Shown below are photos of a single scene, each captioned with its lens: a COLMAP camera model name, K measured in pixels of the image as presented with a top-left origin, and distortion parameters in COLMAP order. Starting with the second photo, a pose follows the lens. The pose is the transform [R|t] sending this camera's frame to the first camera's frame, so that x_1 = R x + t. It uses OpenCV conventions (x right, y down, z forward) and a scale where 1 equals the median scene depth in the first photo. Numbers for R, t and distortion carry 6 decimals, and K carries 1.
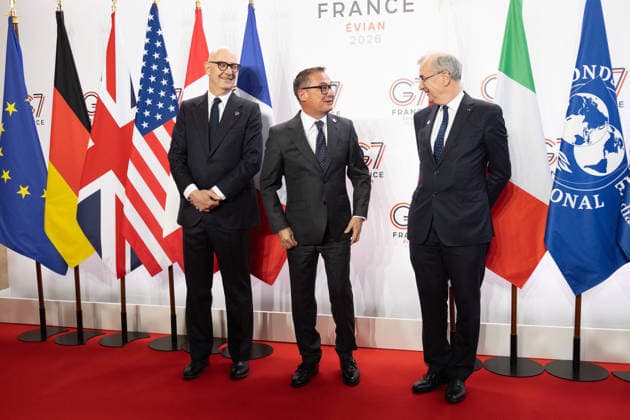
lens RADIAL K [[626.2, 0, 308.9], [0, 626.2, 205.2], [0, 0, 1]] dist [-0.003632, 0.000000]
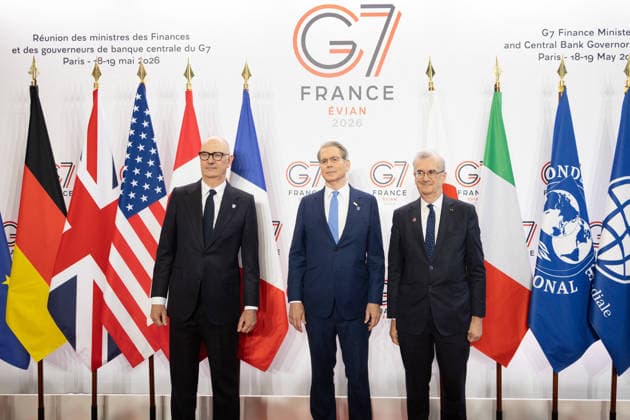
lens RADIAL K [[626.2, 0, 329.6], [0, 626.2, 178.4], [0, 0, 1]] dist [-0.003632, 0.000000]
pose [[0.975271, 0.009819, 0.220795, -0.169065], [0.006610, 0.997270, -0.073544, -0.096390], [-0.220915, 0.073185, 0.972543, -0.002309]]
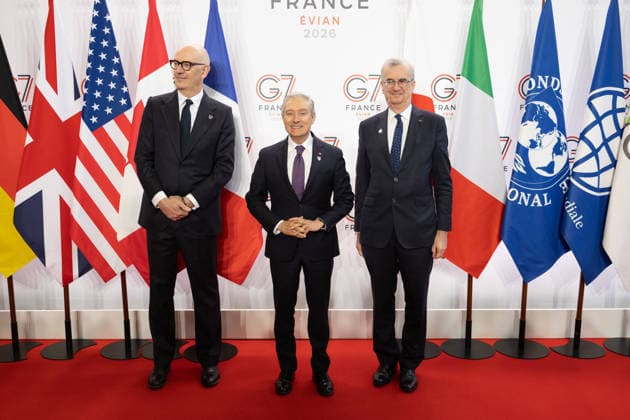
lens RADIAL K [[626.2, 0, 315.1], [0, 626.2, 205.8], [0, 0, 1]] dist [-0.003632, 0.000000]
pose [[0.966128, -0.026483, 0.256700, -0.180719], [0.008753, 0.997511, 0.069968, -0.061585], [-0.257914, -0.065351, 0.963955, 0.024593]]
